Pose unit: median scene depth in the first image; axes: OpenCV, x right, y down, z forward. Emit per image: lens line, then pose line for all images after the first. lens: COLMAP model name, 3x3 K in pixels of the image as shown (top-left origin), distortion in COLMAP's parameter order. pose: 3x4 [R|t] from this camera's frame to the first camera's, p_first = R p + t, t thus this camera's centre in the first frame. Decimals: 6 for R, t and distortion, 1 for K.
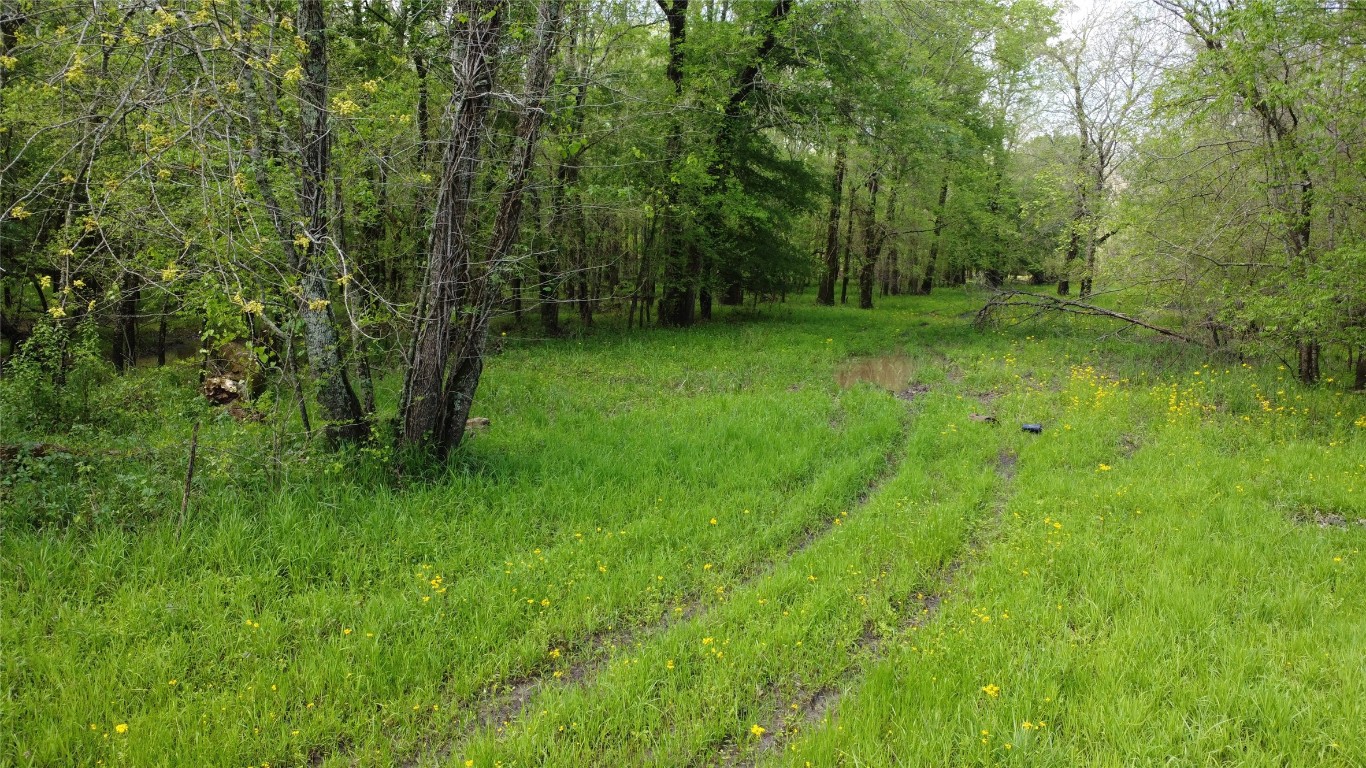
lens RADIAL K [[1020.4, 0, 684.5], [0, 1020.4, 379.6], [0, 0, 1]] dist [-0.006358, 0.000312]
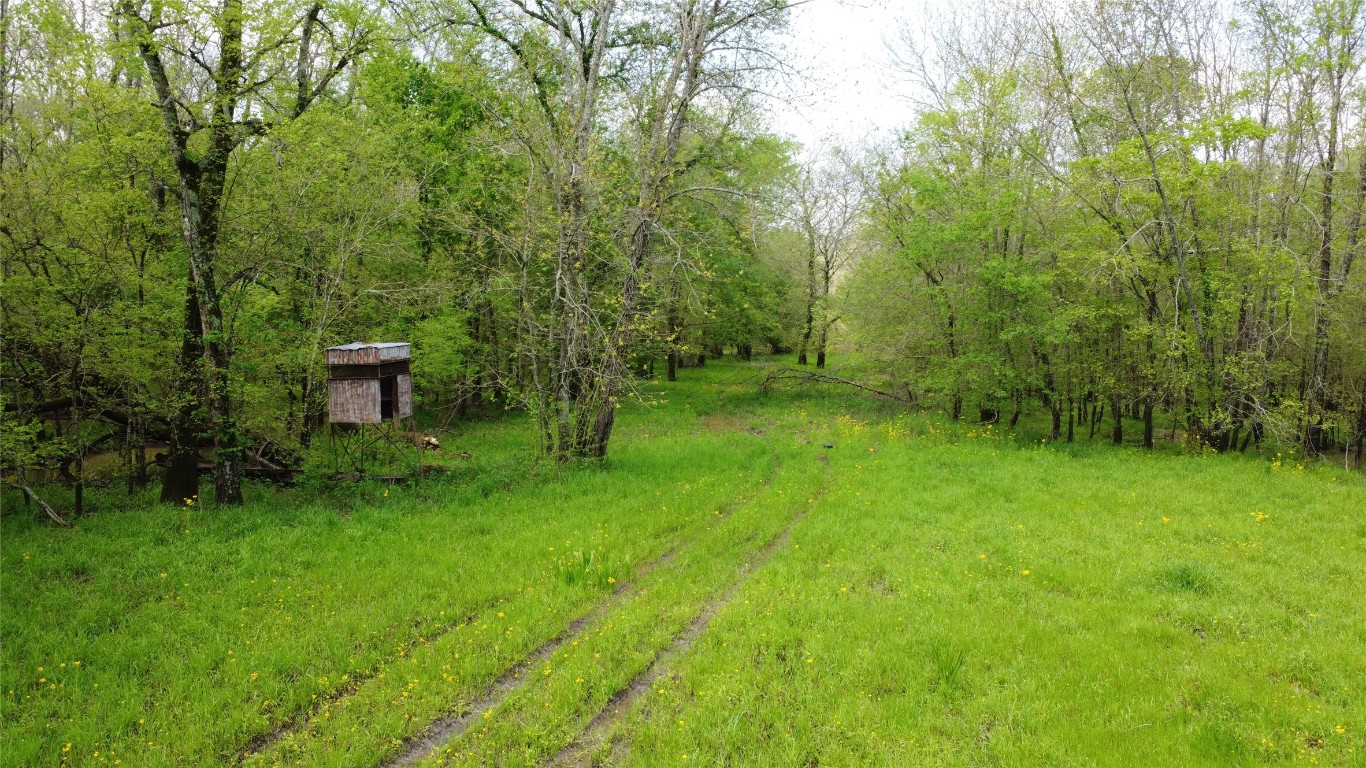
lens RADIAL K [[1020.4, 0, 682.7], [0, 1020.4, 387.0], [0, 0, 1]] dist [-0.006358, 0.000312]
pose [[0.966966, -0.029596, 0.253182, -0.253082], [0.044096, 0.997684, -0.051786, 0.013088], [-0.251063, 0.061239, 0.966032, -0.504650]]
